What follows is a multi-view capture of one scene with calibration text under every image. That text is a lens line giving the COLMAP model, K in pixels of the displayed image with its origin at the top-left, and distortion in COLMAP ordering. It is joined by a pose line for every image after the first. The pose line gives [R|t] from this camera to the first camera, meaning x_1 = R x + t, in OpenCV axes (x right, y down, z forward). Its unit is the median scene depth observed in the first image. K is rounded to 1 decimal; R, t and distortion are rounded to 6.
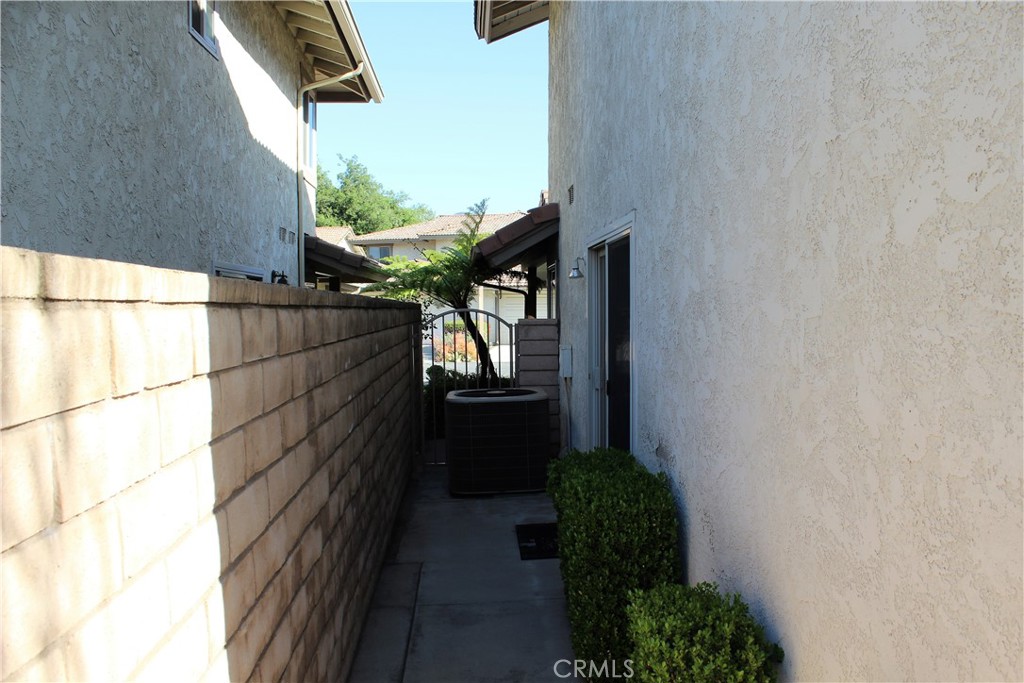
lens RADIAL K [[824.3, 0, 514.3], [0, 824.3, 351.8], [0, 0, 1]] dist [-0.157384, 0.119941]
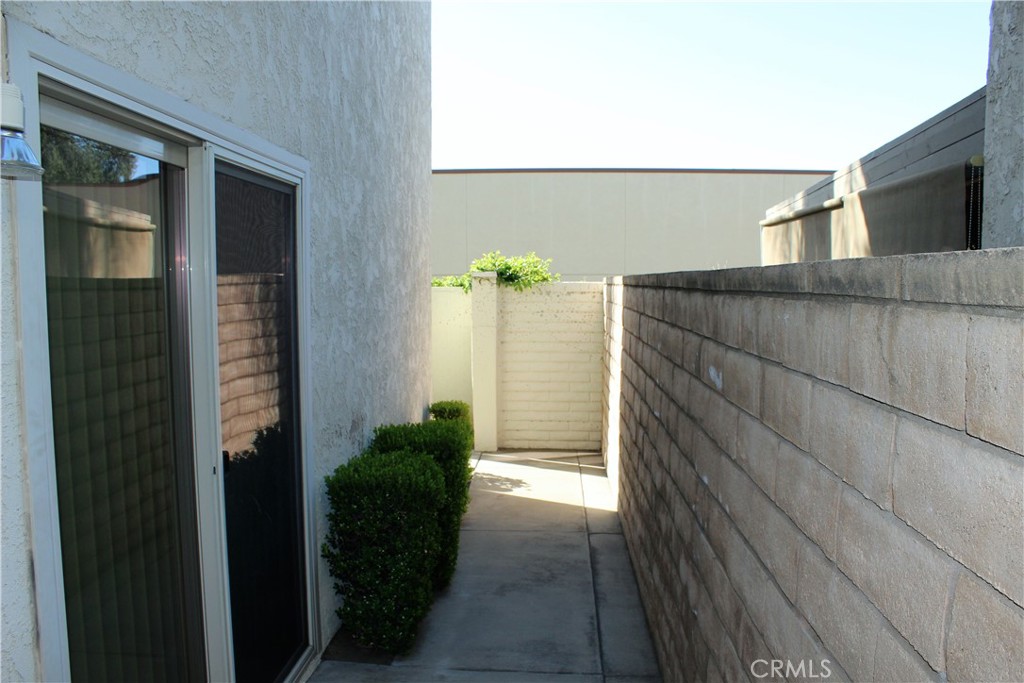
lens RADIAL K [[824.3, 0, 514.3], [0, 824.3, 351.8], [0, 0, 1]] dist [-0.157384, 0.119941]
pose [[-0.993341, -0.004083, 0.115139, -0.140957], [0.011533, 0.990828, 0.134634, -0.109015], [-0.114633, 0.135066, -0.984183, 1.937745]]
